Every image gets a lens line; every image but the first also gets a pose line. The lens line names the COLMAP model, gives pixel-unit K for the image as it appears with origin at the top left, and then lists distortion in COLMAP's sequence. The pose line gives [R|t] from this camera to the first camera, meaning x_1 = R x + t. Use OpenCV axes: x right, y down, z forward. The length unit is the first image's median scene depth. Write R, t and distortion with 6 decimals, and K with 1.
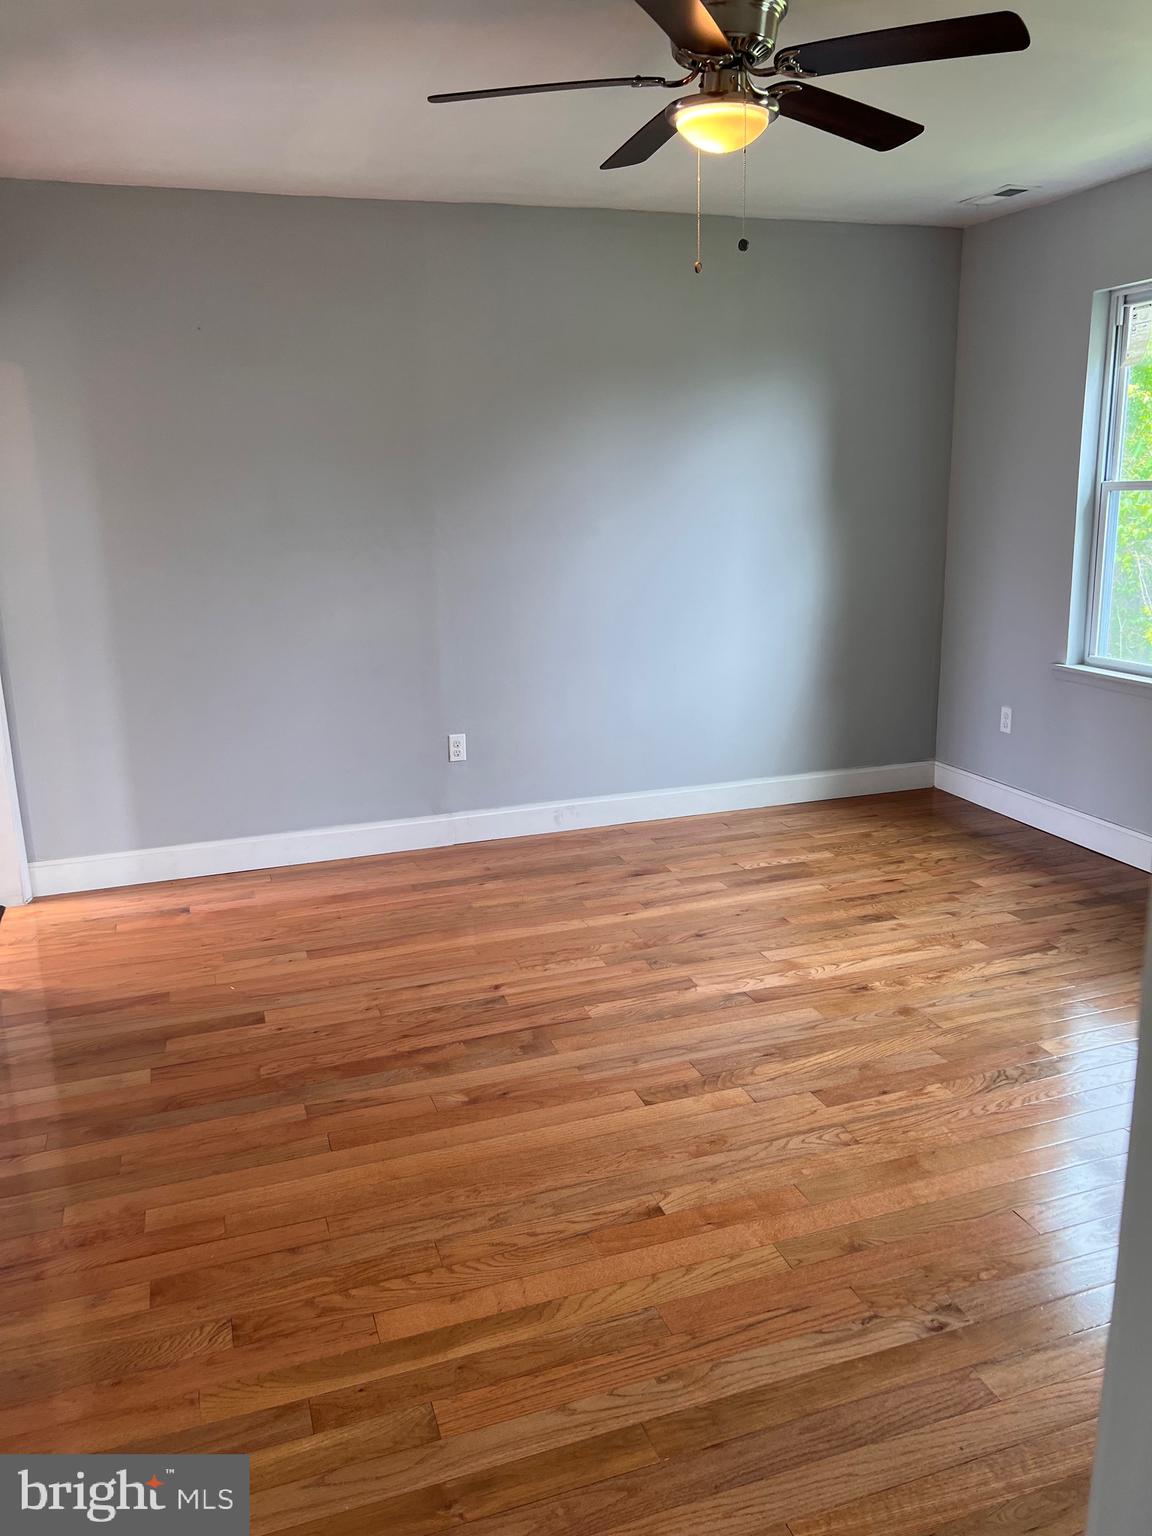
lens RADIAL K [[1171.1, 0, 581.1], [0, 1171.1, 743.5], [0, 0, 1]] dist [0.043606, -0.058259]
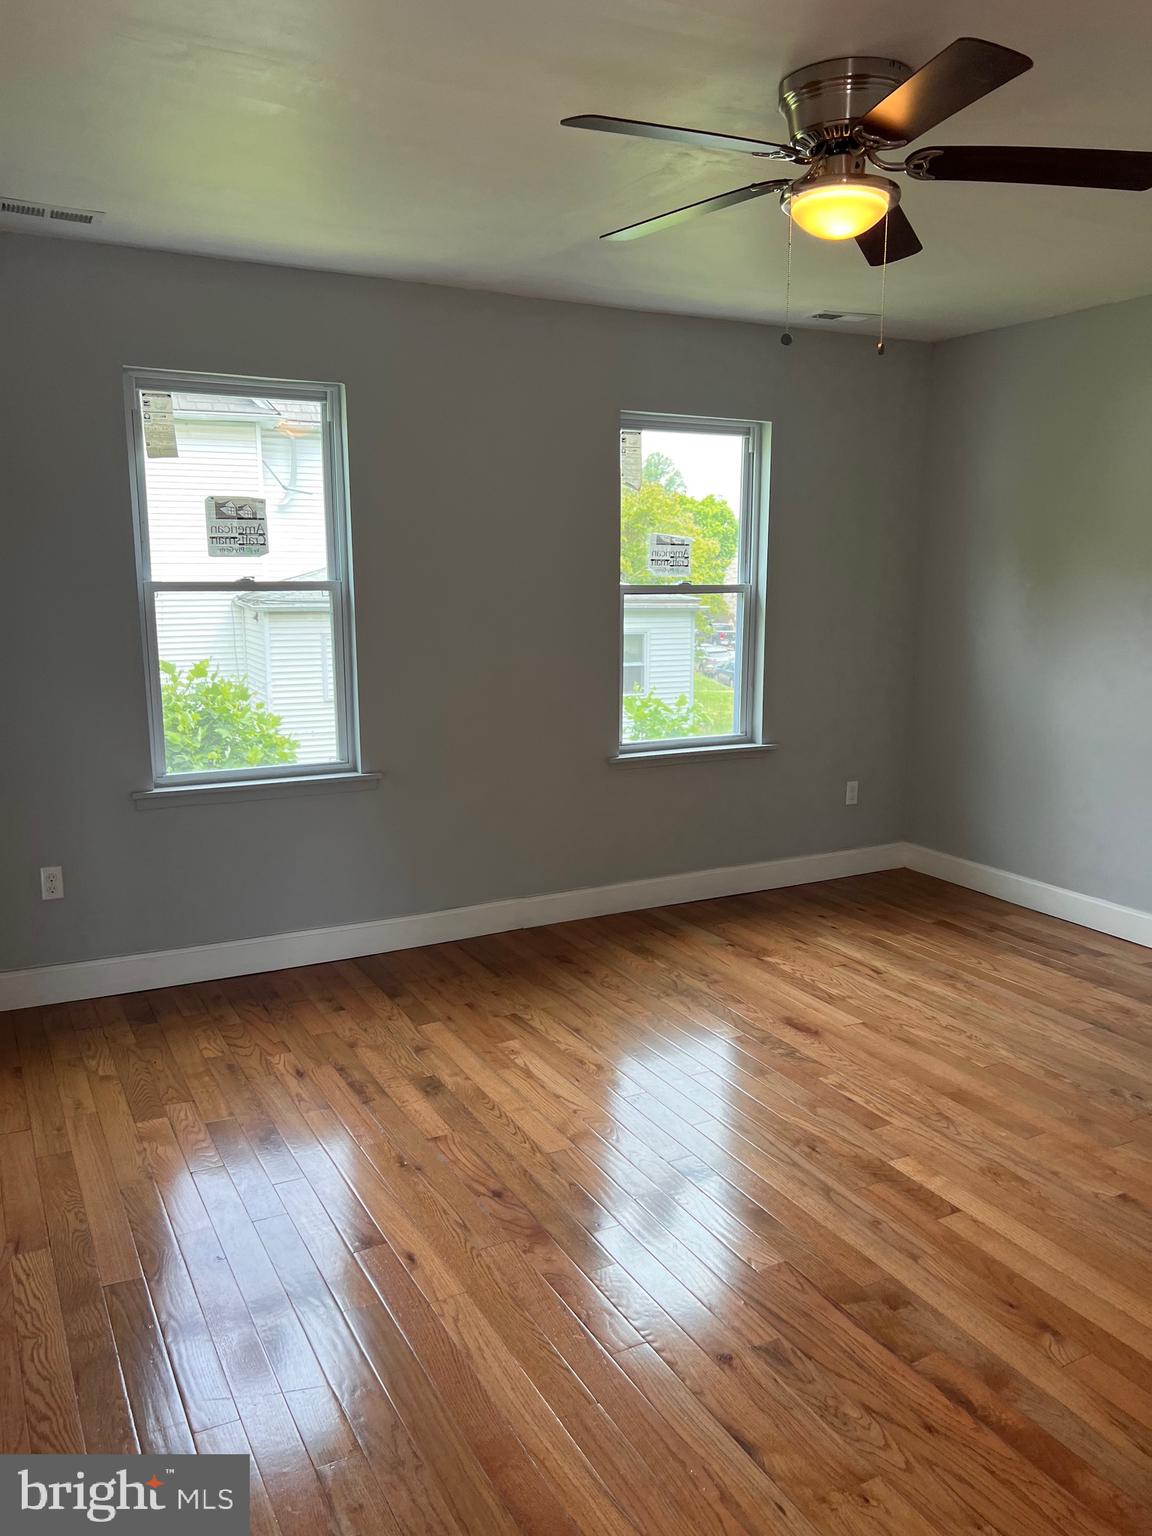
lens RADIAL K [[1150.4, 0, 576.2], [0, 1150.4, 764.9], [0, 0, 1]] dist [0.056084, -0.066511]
pose [[-0.161353, -0.142267, 0.976589, -0.595341], [0.209173, 0.962143, 0.174722, -0.216022], [-0.964475, 0.232468, -0.125486, 1.023958]]
